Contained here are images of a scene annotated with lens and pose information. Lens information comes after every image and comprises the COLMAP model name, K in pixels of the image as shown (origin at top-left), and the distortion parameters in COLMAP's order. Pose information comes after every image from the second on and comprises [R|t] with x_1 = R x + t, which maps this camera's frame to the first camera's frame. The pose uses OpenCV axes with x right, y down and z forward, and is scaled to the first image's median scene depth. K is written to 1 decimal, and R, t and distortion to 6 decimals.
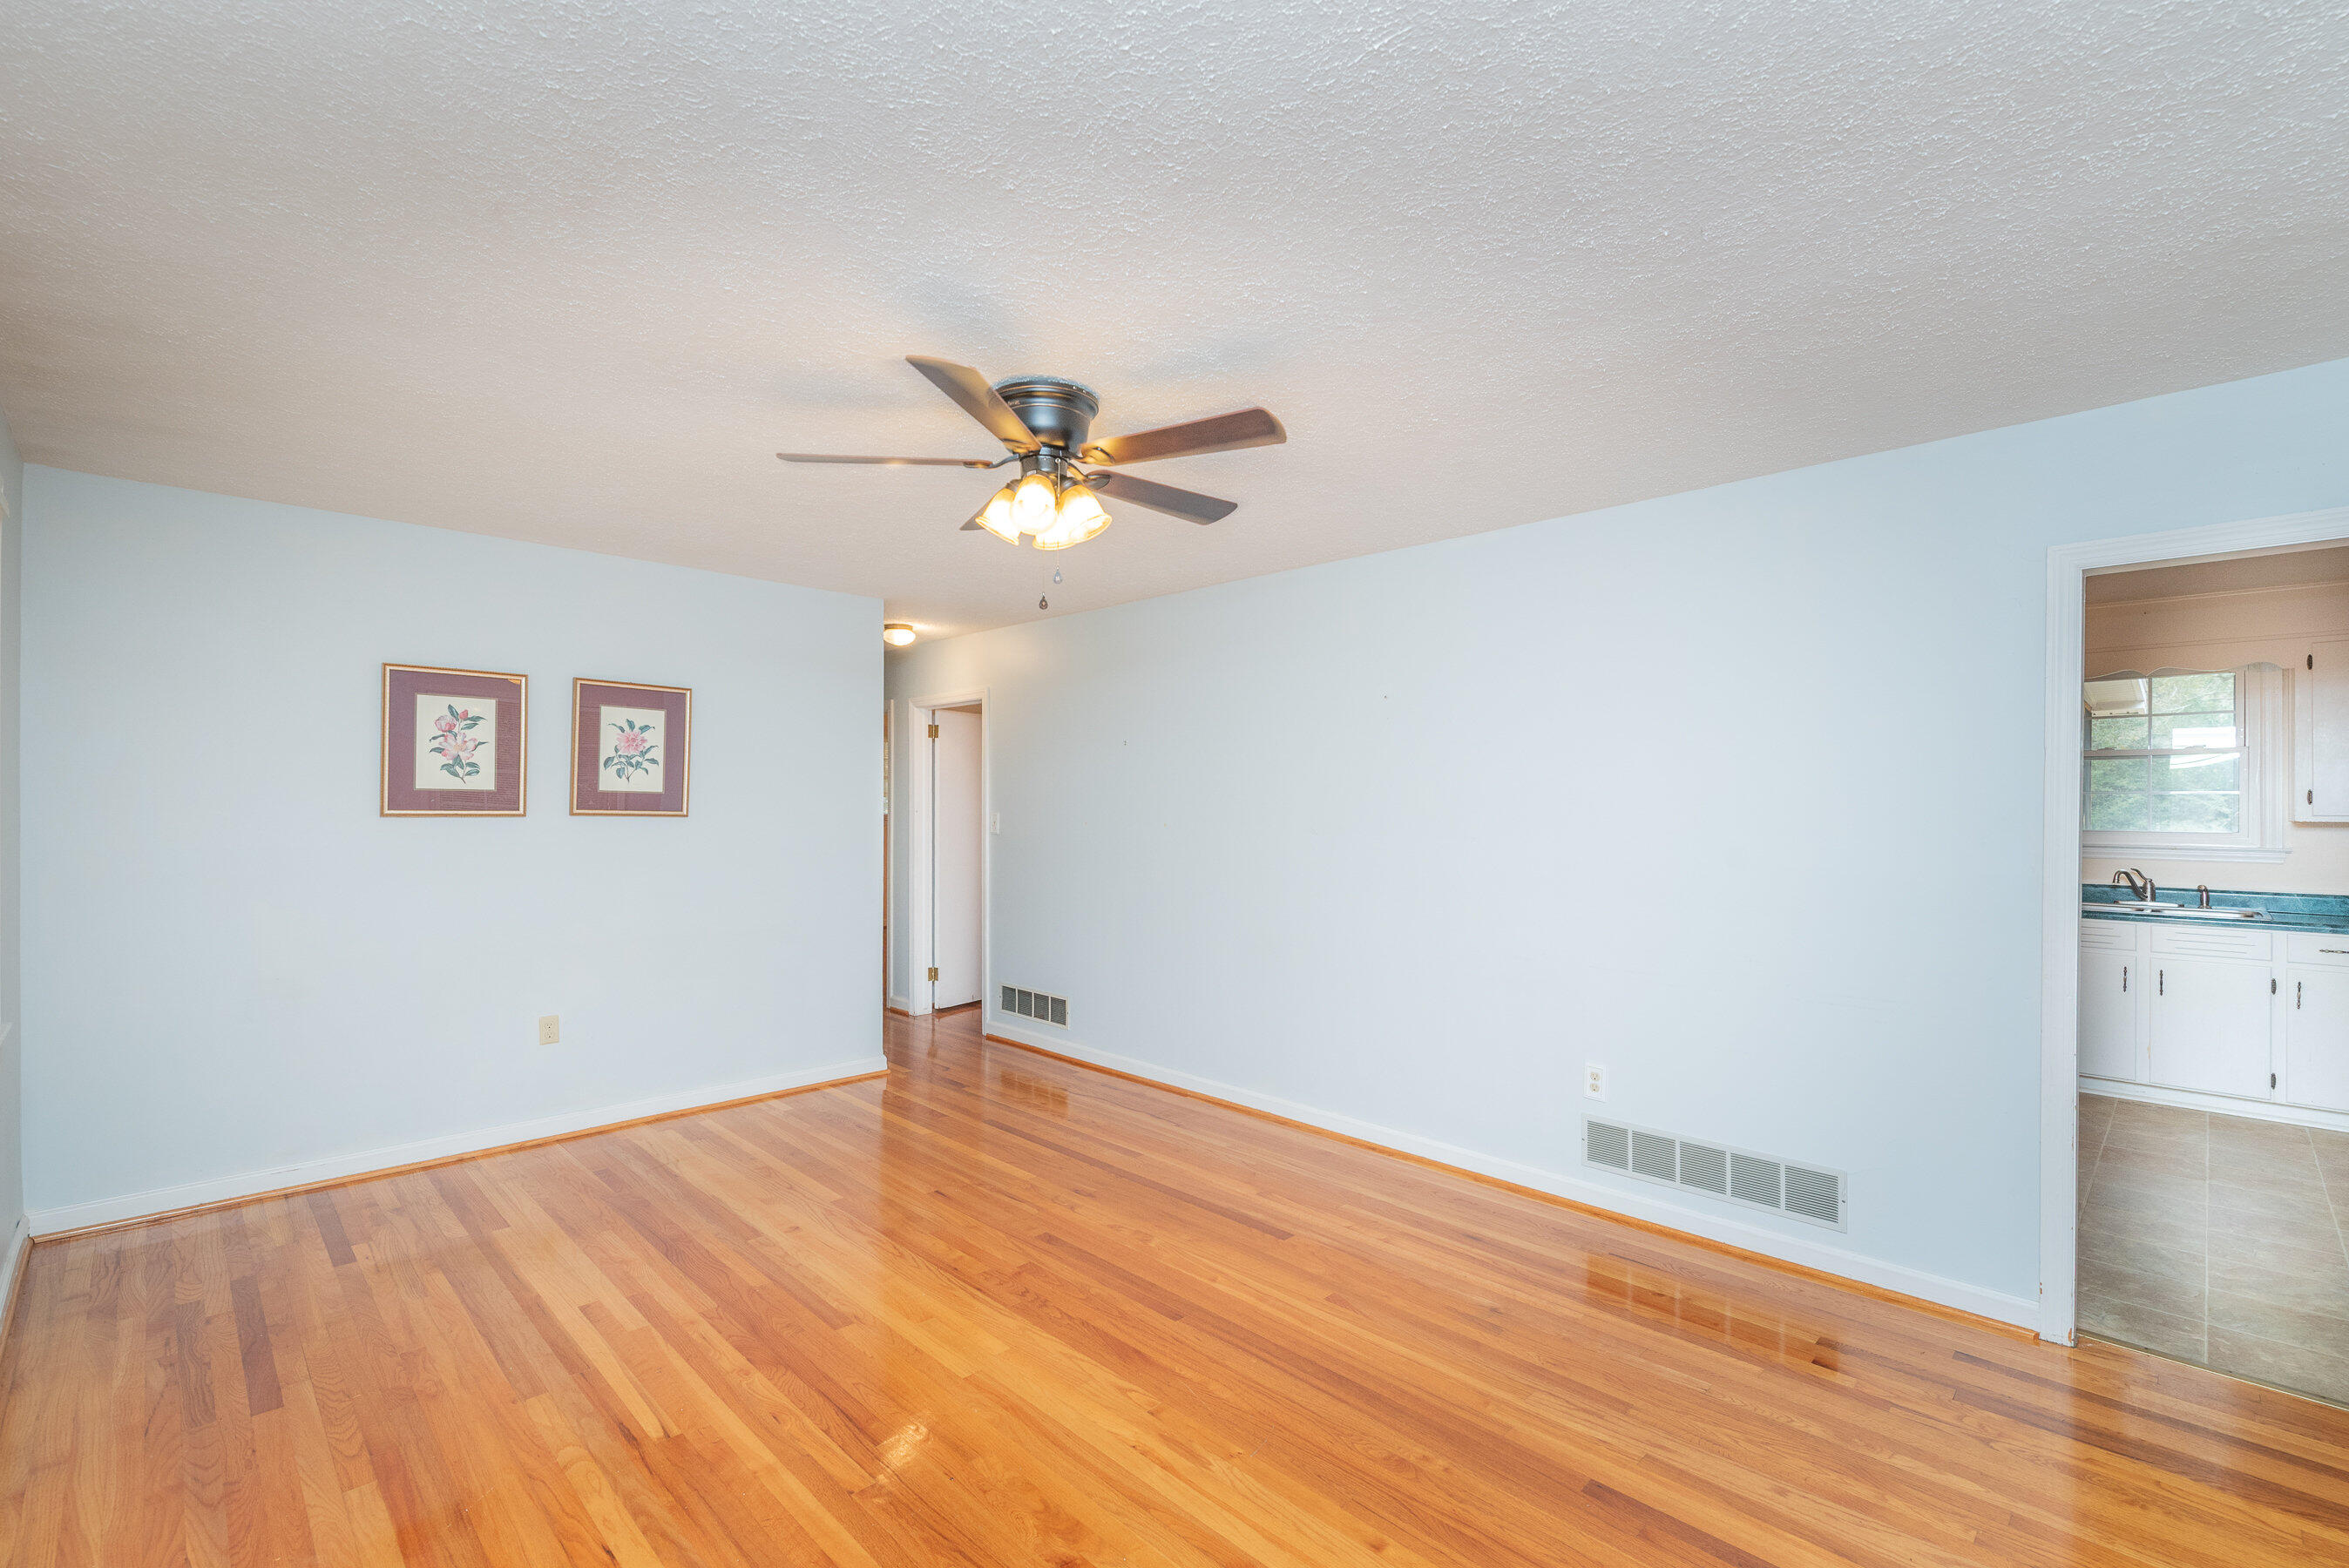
lens RADIAL K [[993.6, 0, 1158.6], [0, 993.6, 789.2], [0, 0, 1]] dist [-0.005410, -0.000986]
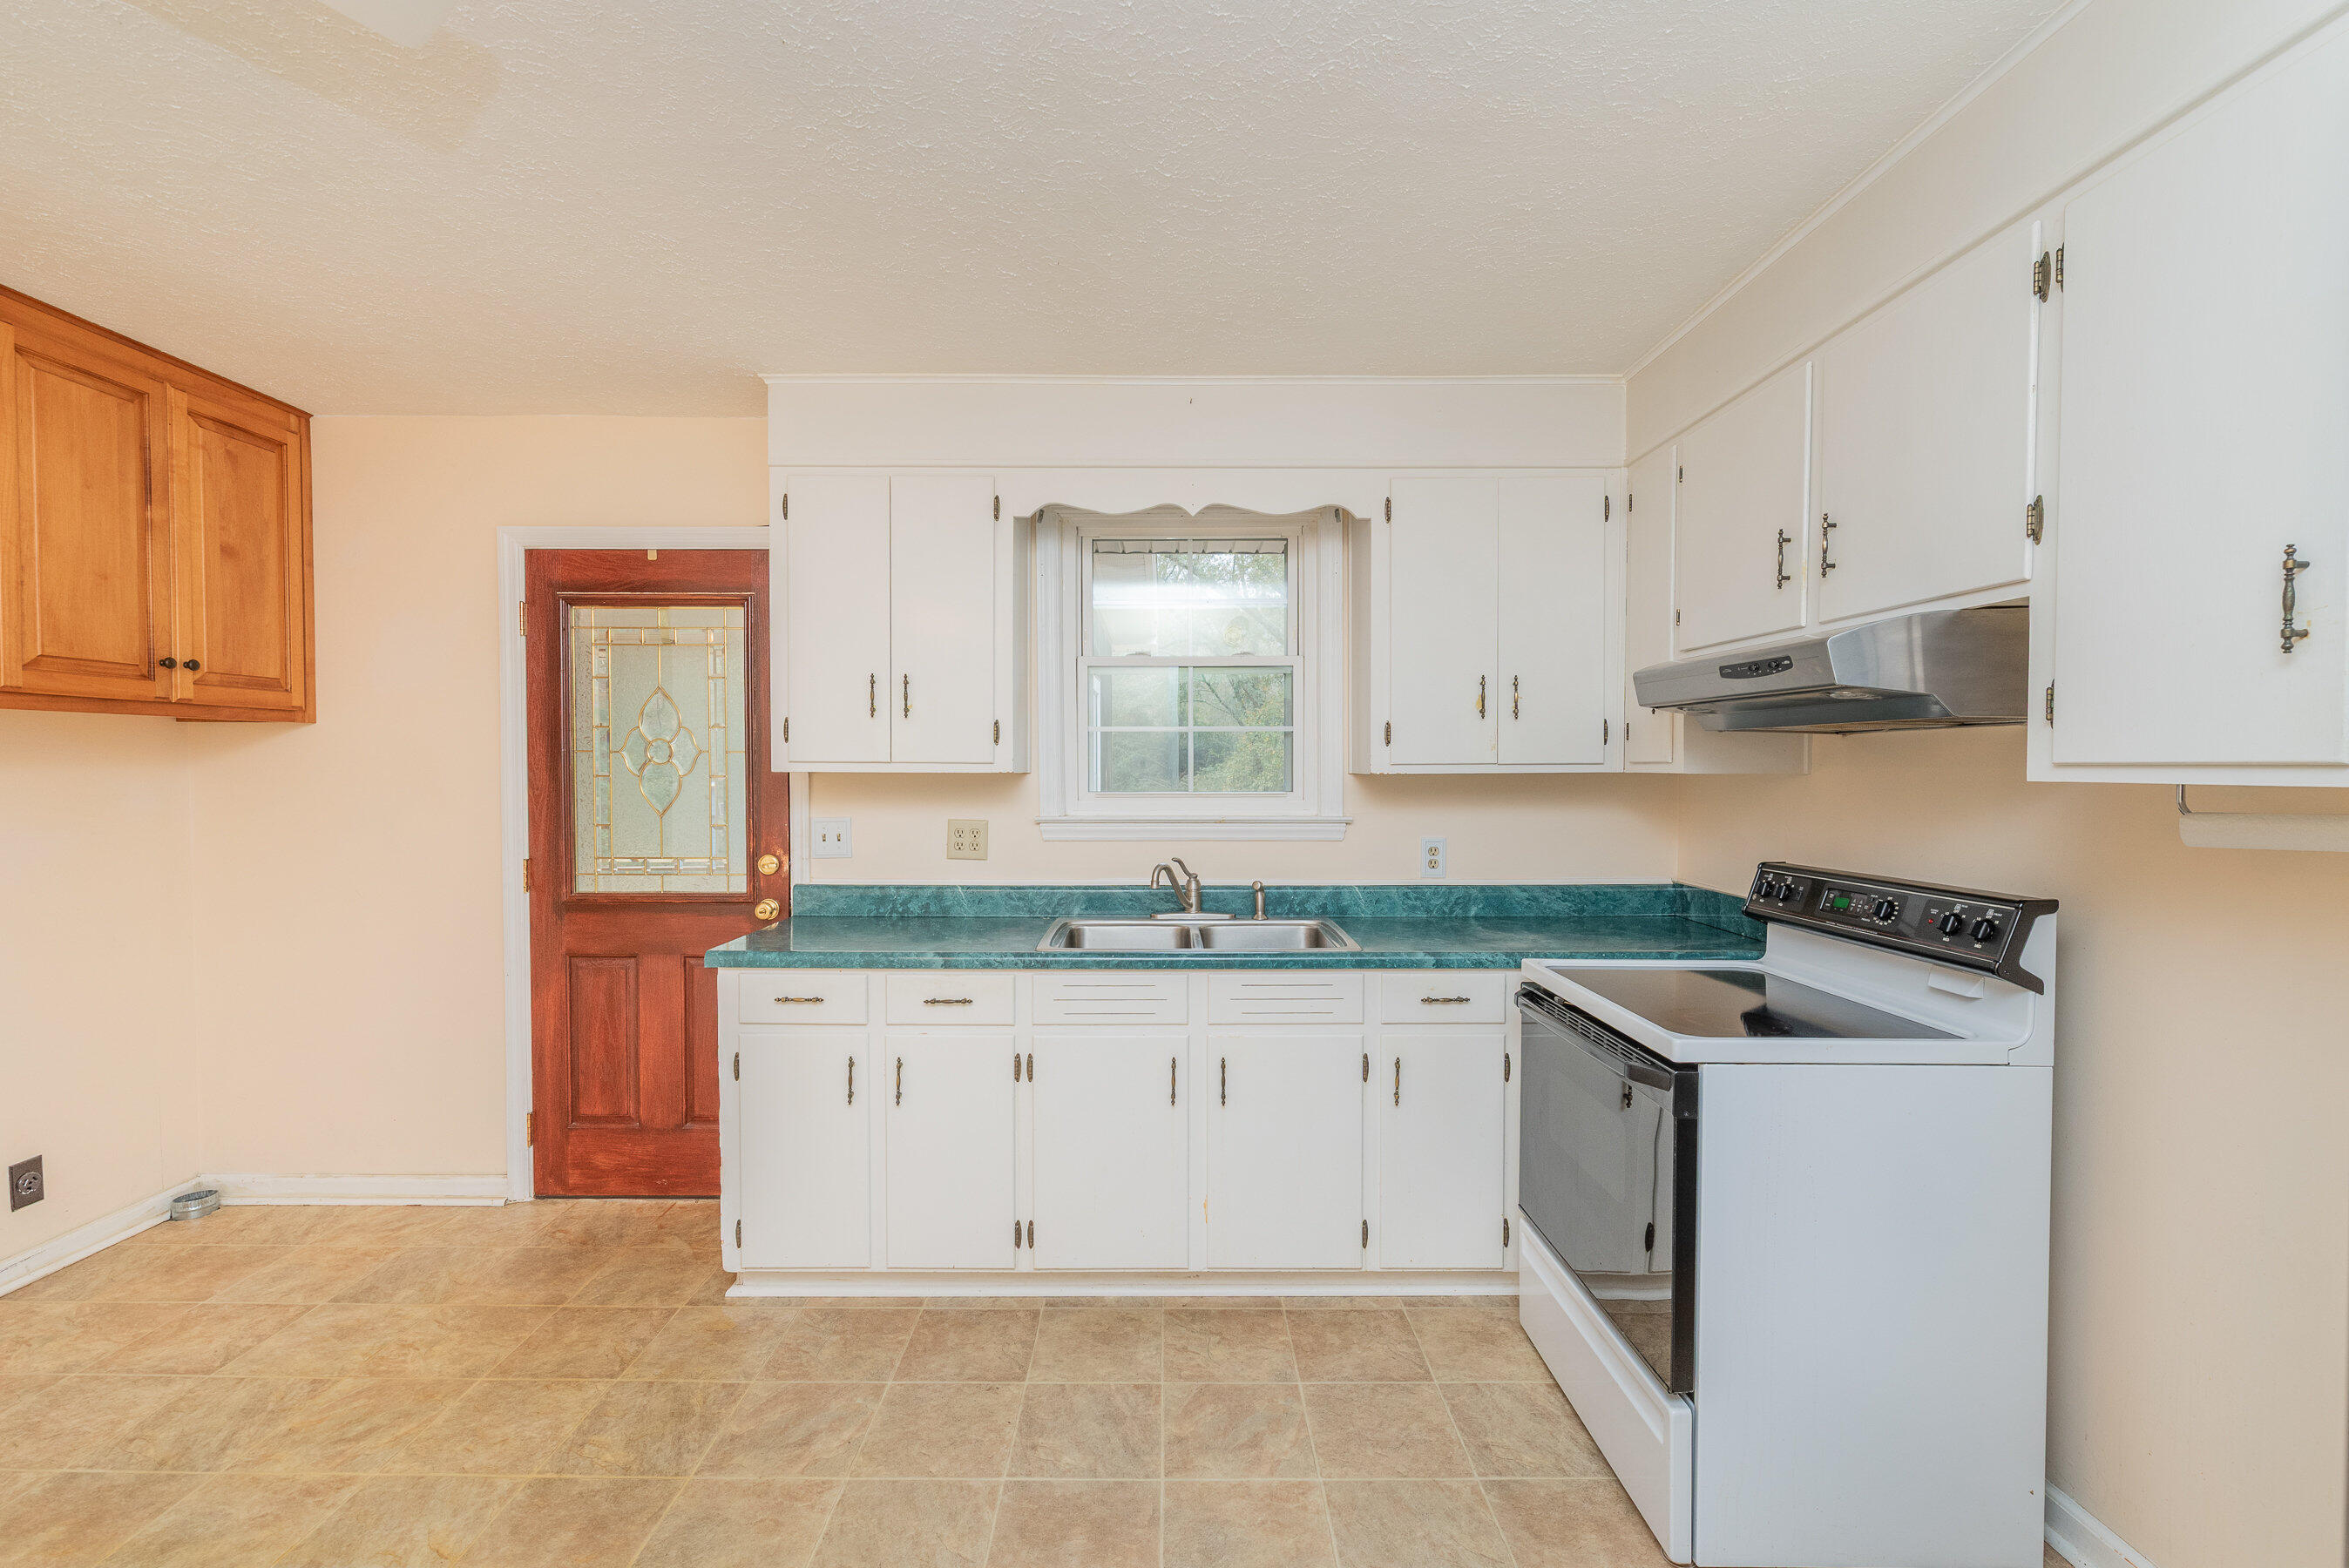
lens RADIAL K [[993.6, 0, 1167.7], [0, 993.6, 785.3], [0, 0, 1]] dist [-0.005410, -0.000986]
pose [[0.696806, -0.020048, 0.716980, 0.600658], [0.006270, 0.999741, 0.021862, 0.024450], [-0.717232, -0.010738, 0.696751, 0.634884]]
